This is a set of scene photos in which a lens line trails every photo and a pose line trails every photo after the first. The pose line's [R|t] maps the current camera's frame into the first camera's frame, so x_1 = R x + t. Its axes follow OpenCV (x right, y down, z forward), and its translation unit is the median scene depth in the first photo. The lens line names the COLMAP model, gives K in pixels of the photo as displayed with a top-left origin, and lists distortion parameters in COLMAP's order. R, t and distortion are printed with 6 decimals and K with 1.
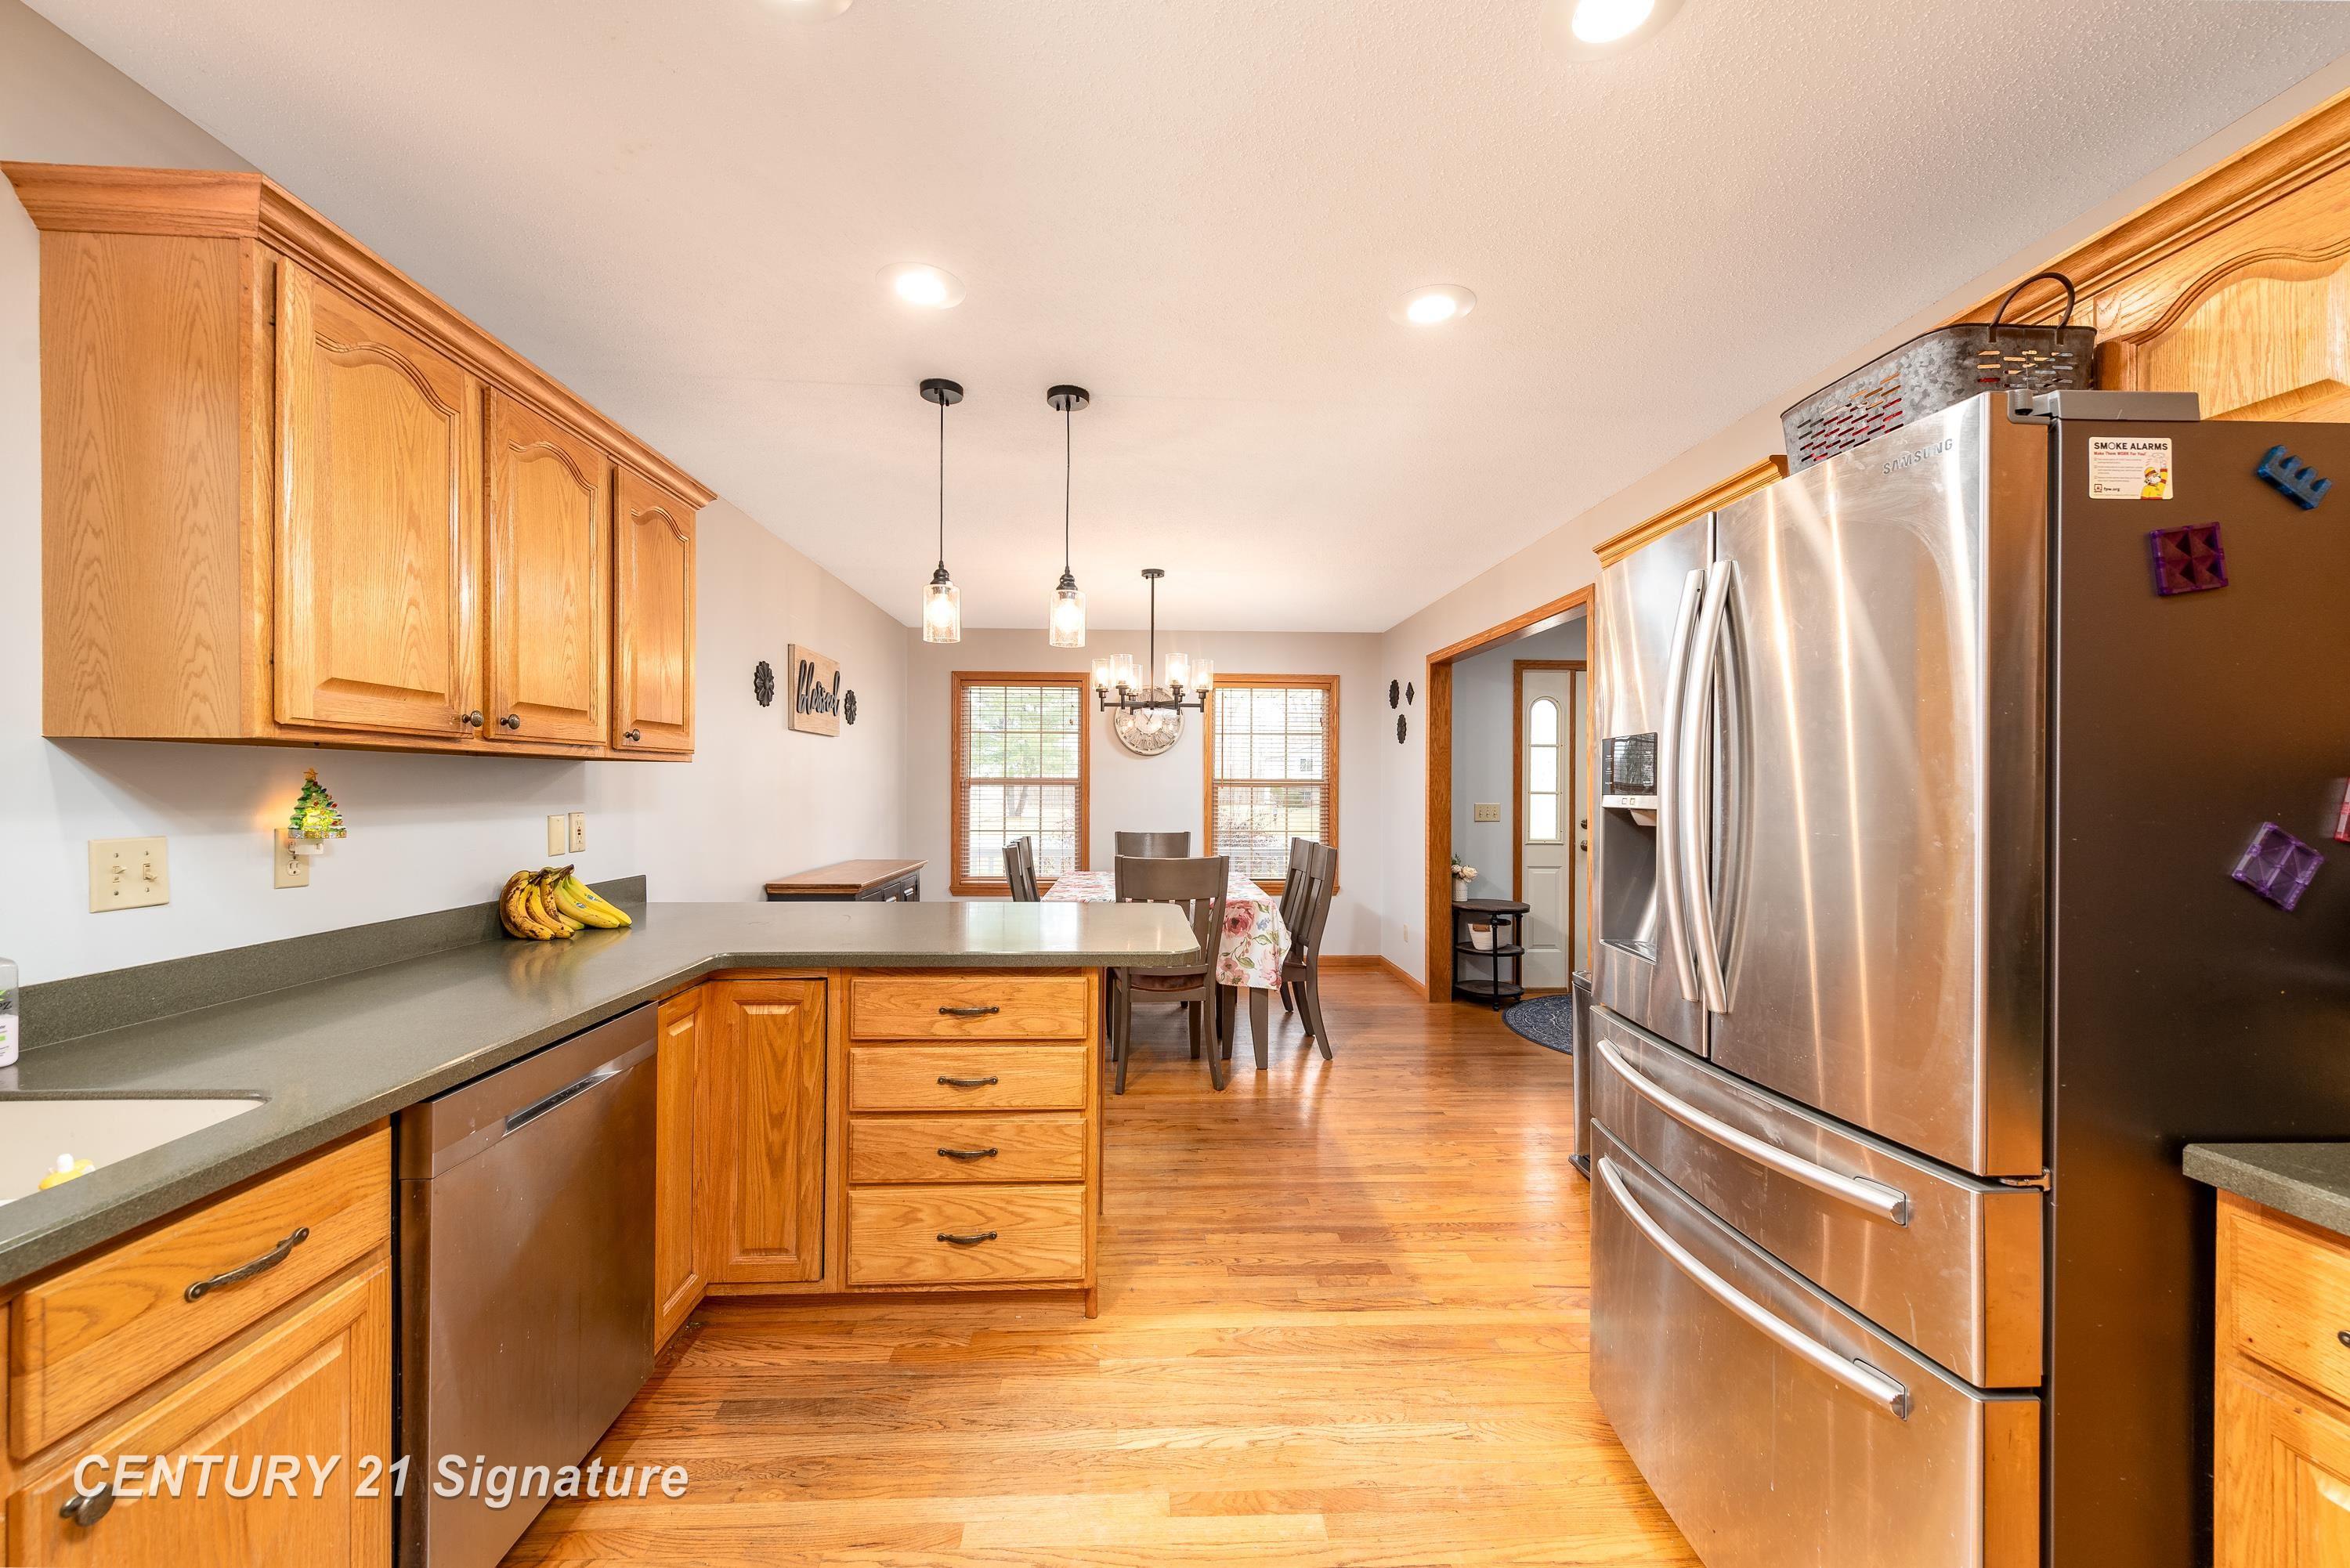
lens RADIAL K [[923.7, 0, 1159.4], [0, 923.7, 790.1], [0, 0, 1]] dist [0.003644, -0.000028]
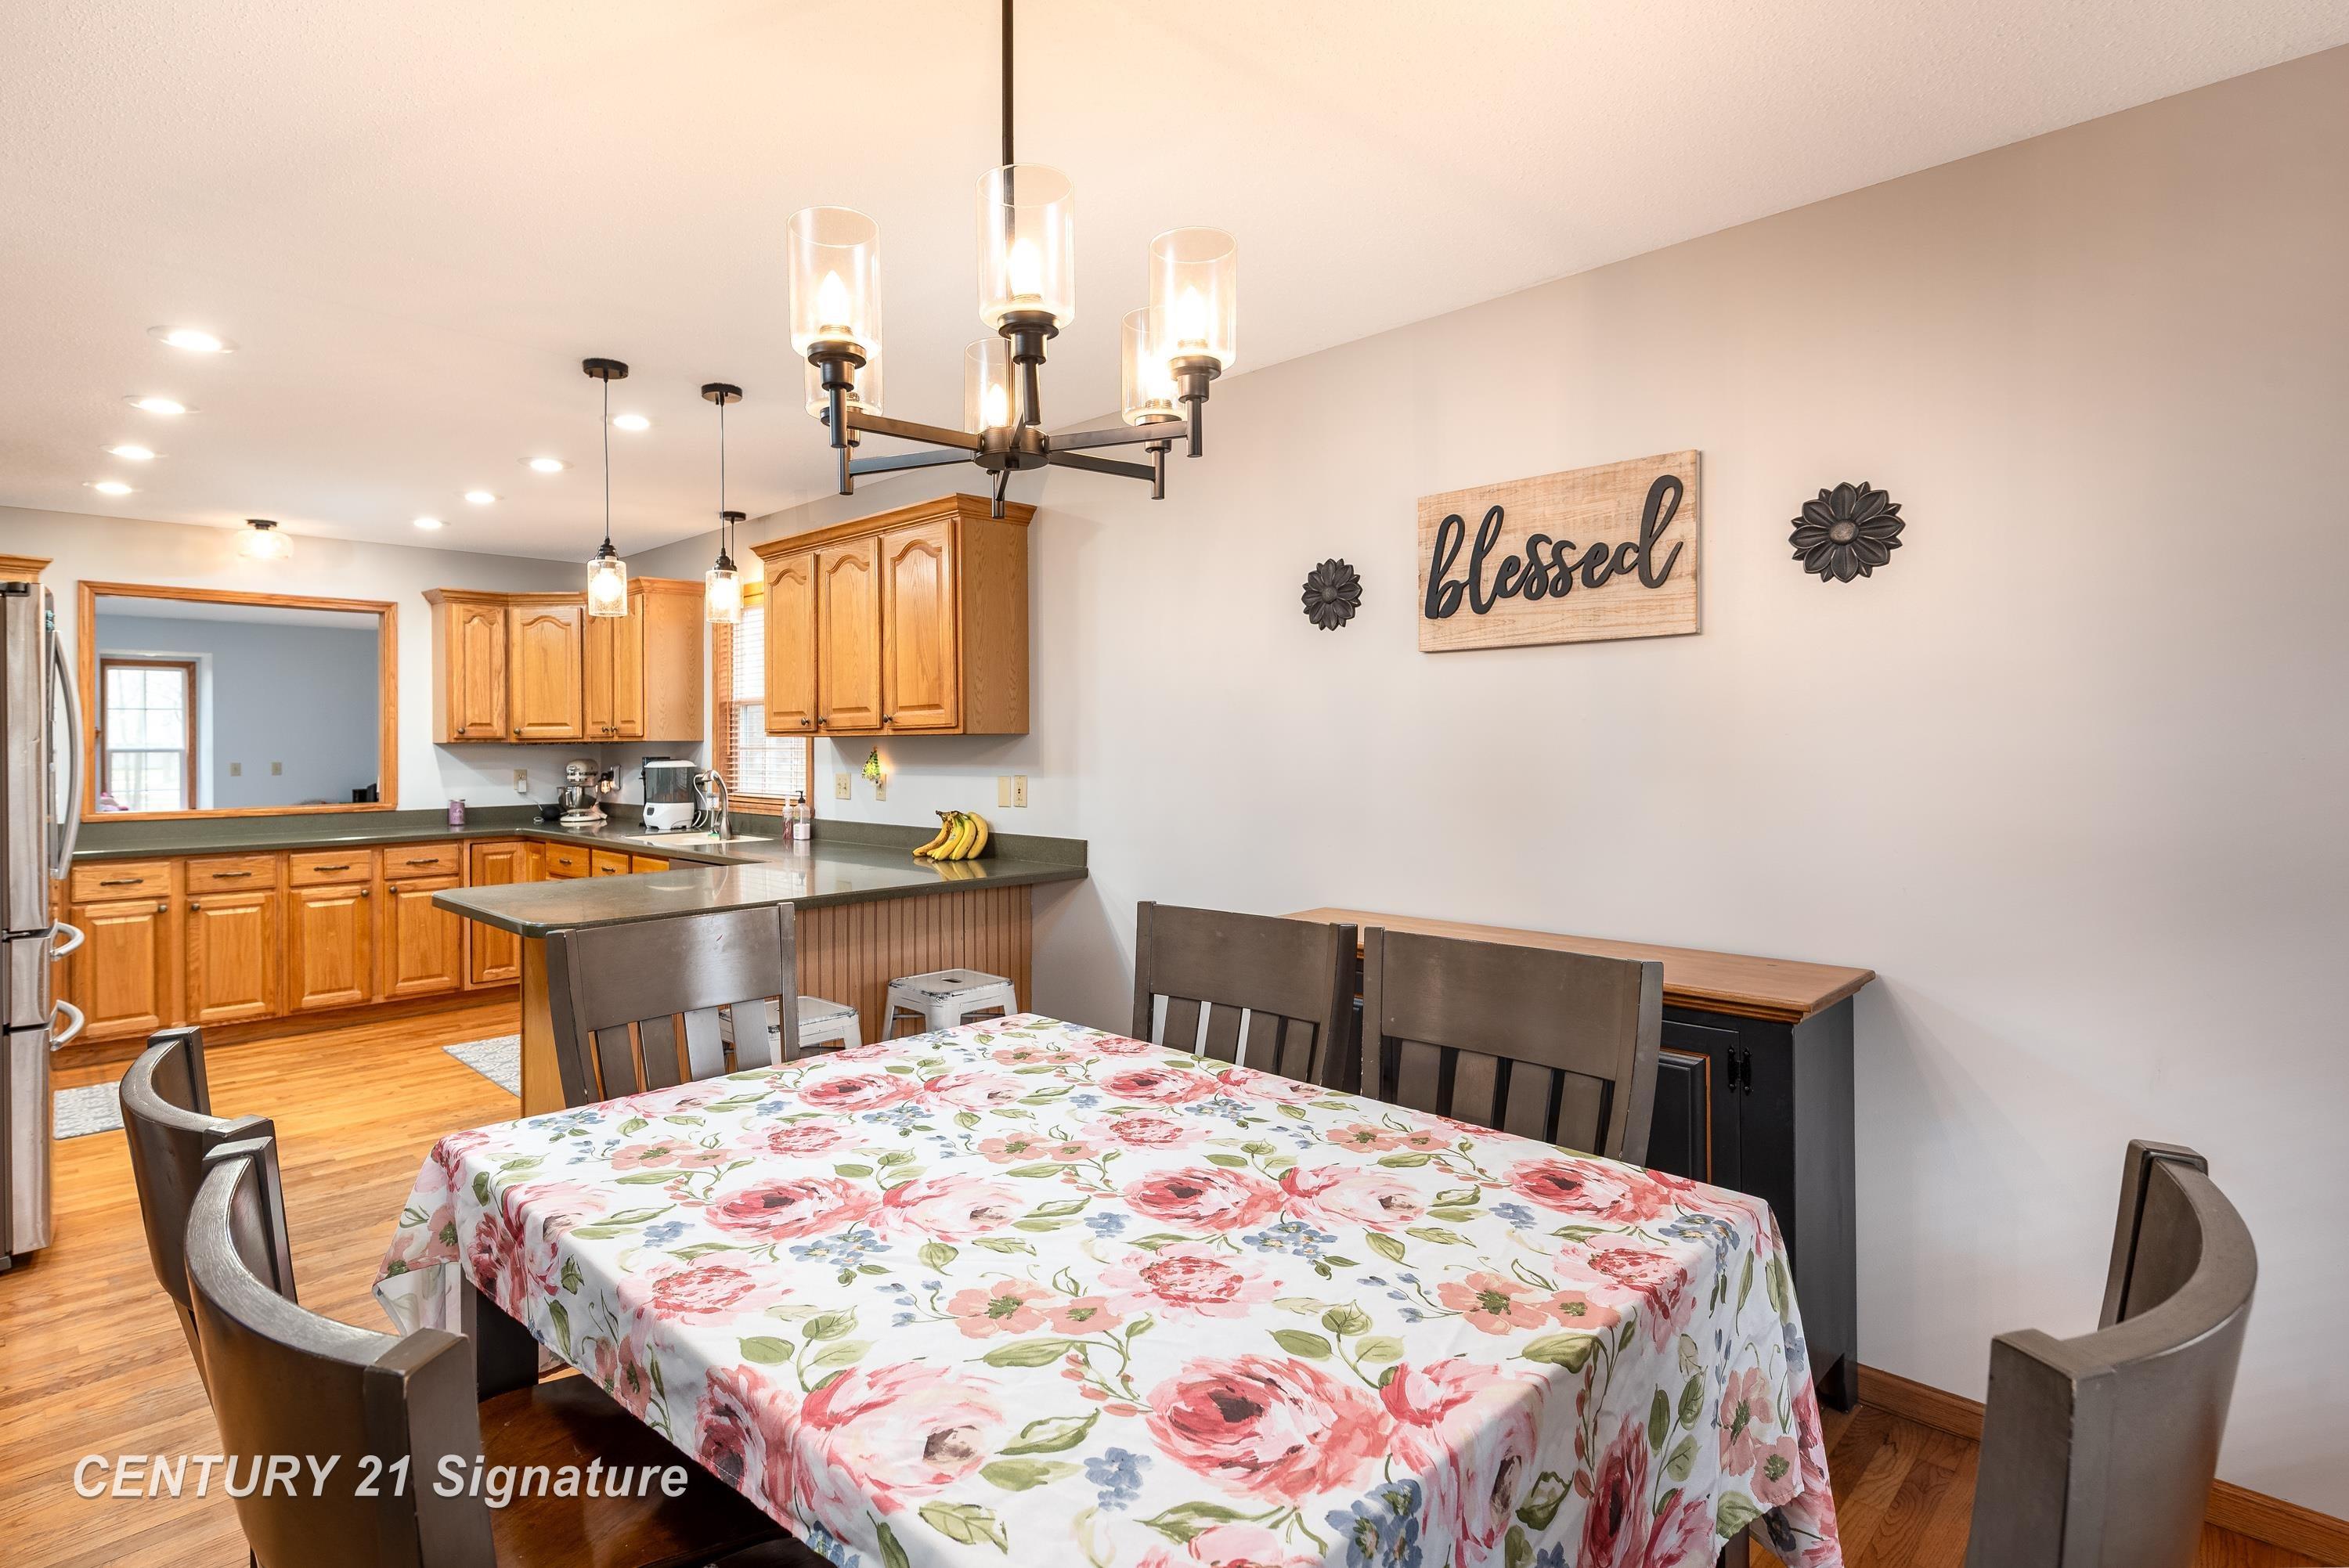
lens RADIAL K [[1163.5, 0, 1107.1], [0, 1163.5, 744.0], [0, 0, 1]] dist [0.000545, -0.000549]
pose [[-0.737383, -0.004156, -0.675462, 0.394063], [-0.002382, 0.999991, -0.003553, -0.014558], [0.675470, -0.001011, -0.737387, 2.574583]]
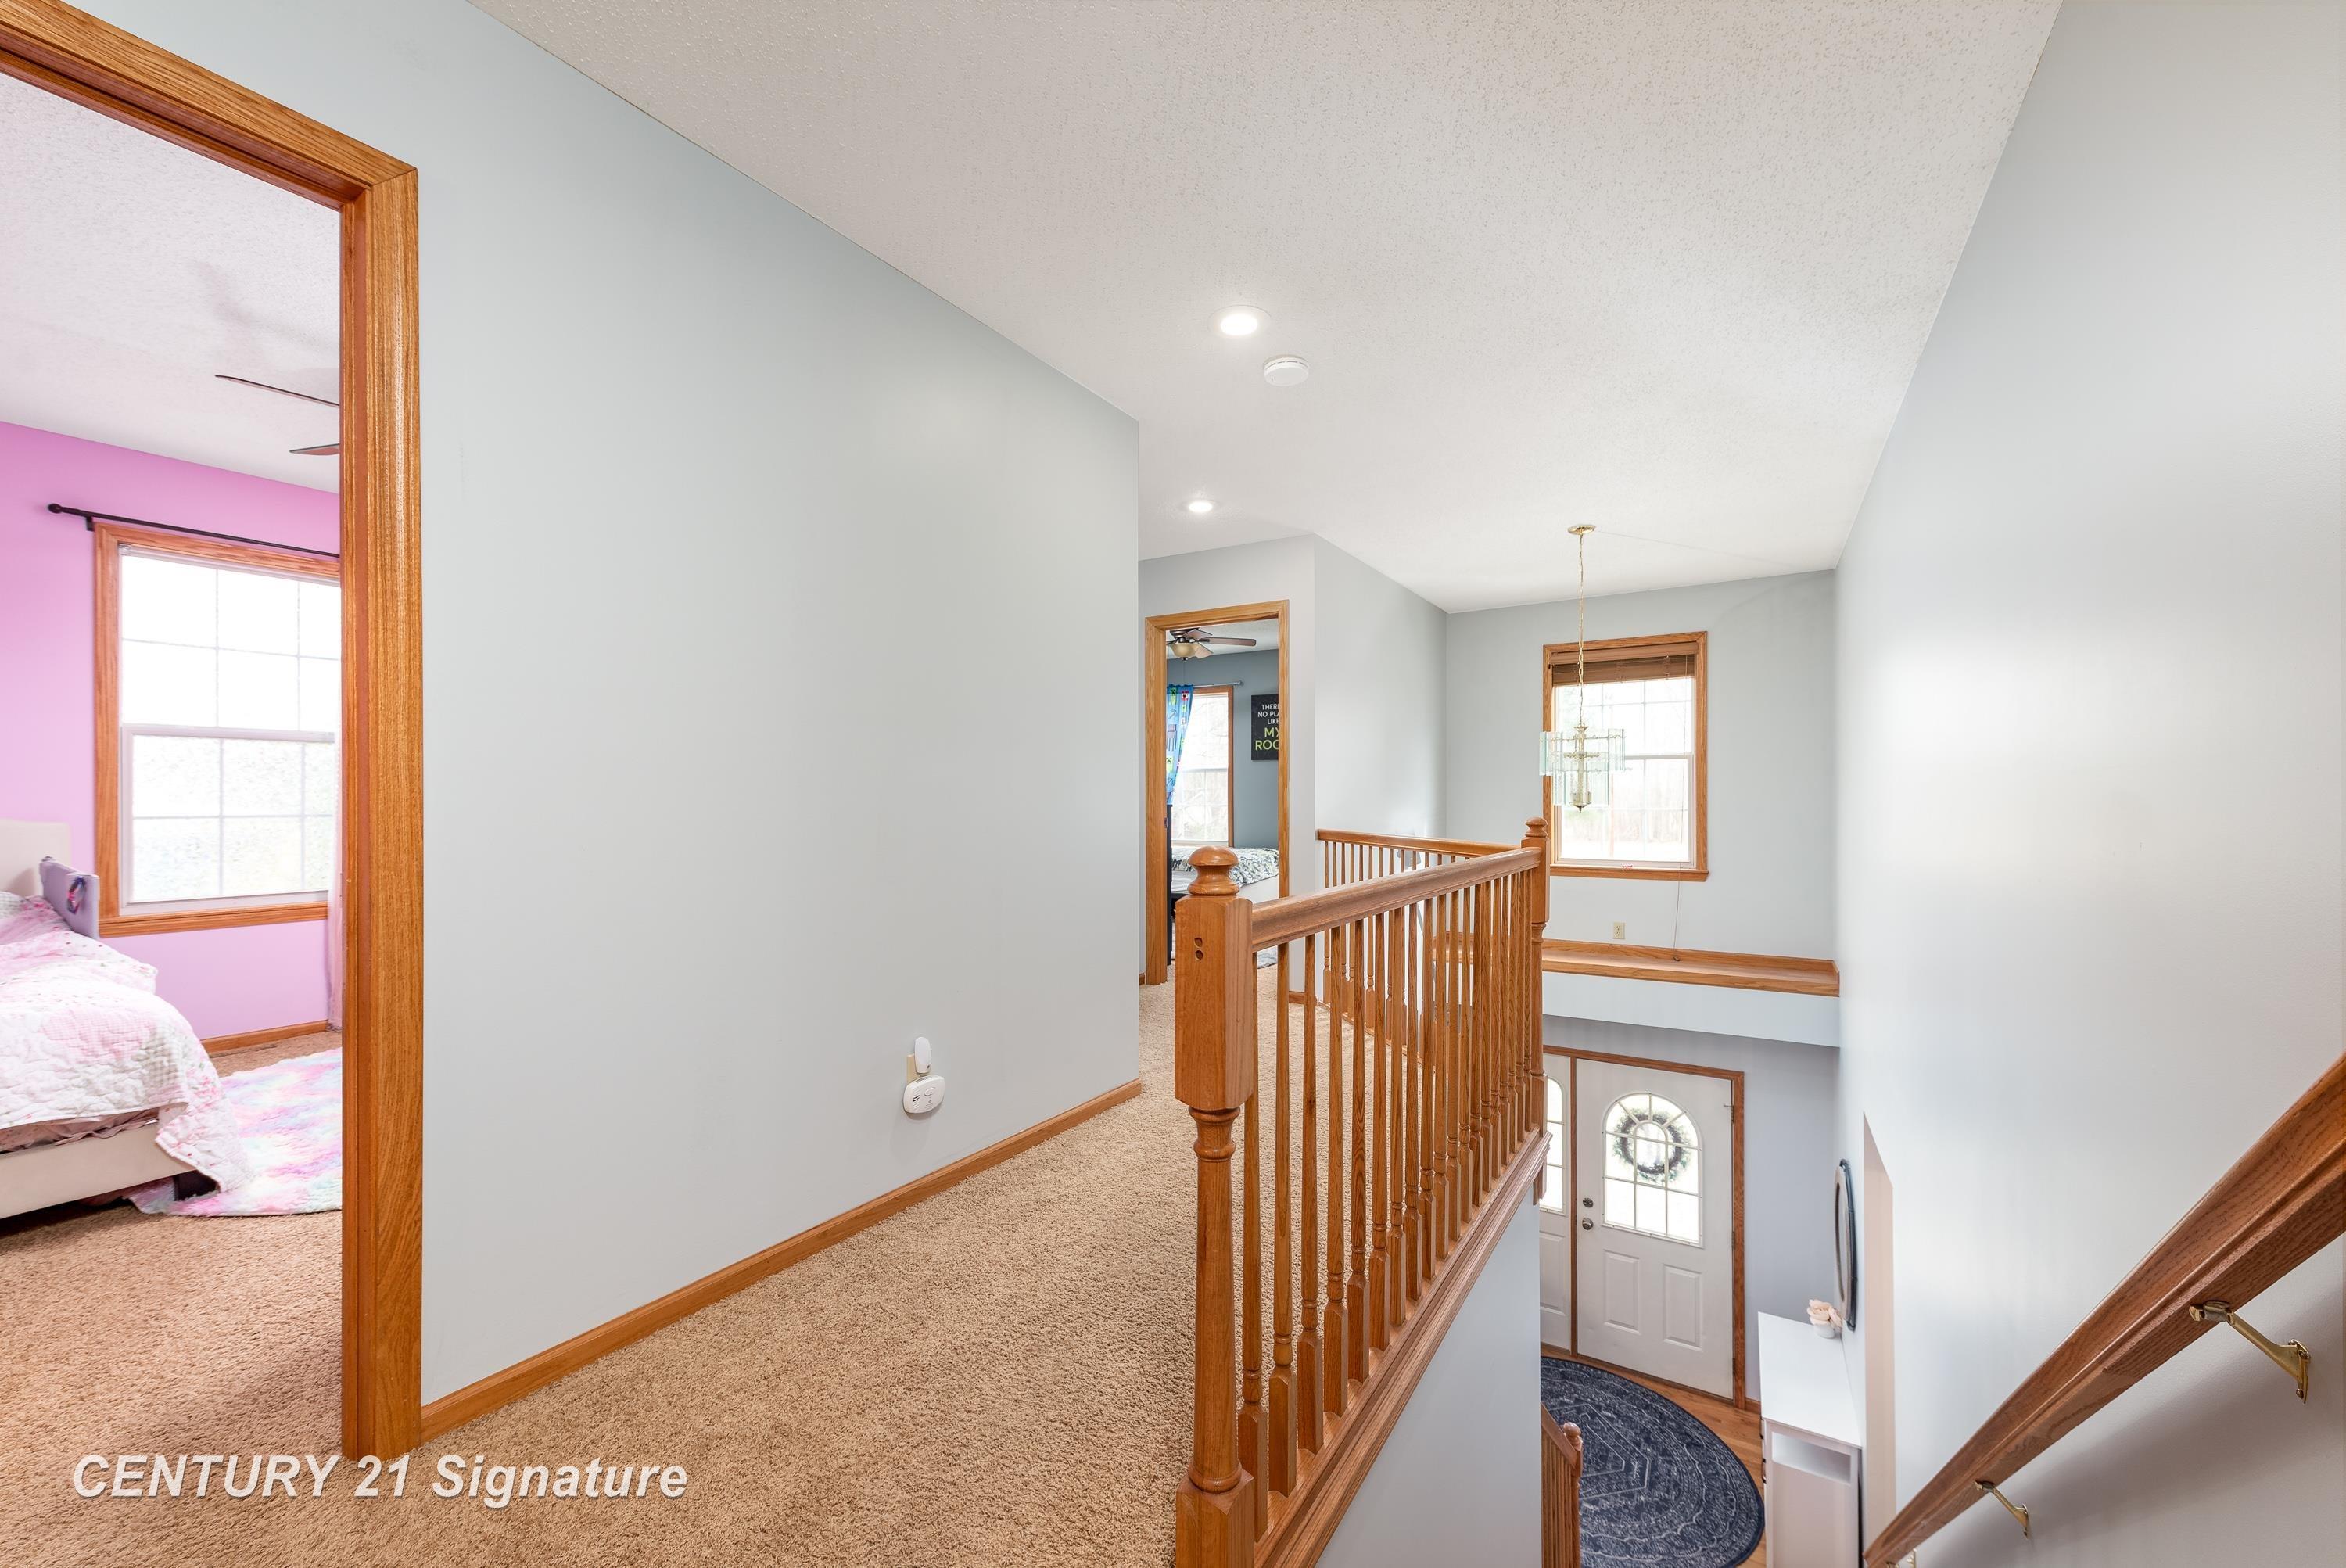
lens RADIAL K [[922.2, 0, 1157.4], [0, 922.2, 790.1], [0, 0, 1]] dist [0.003644, -0.000028]
pose [[0.830827, -0.006632, -0.556491, 1.615386], [0.002490, 0.999963, -0.008200, -1.097707], [0.556525, 0.005427, 0.830813, -0.455370]]
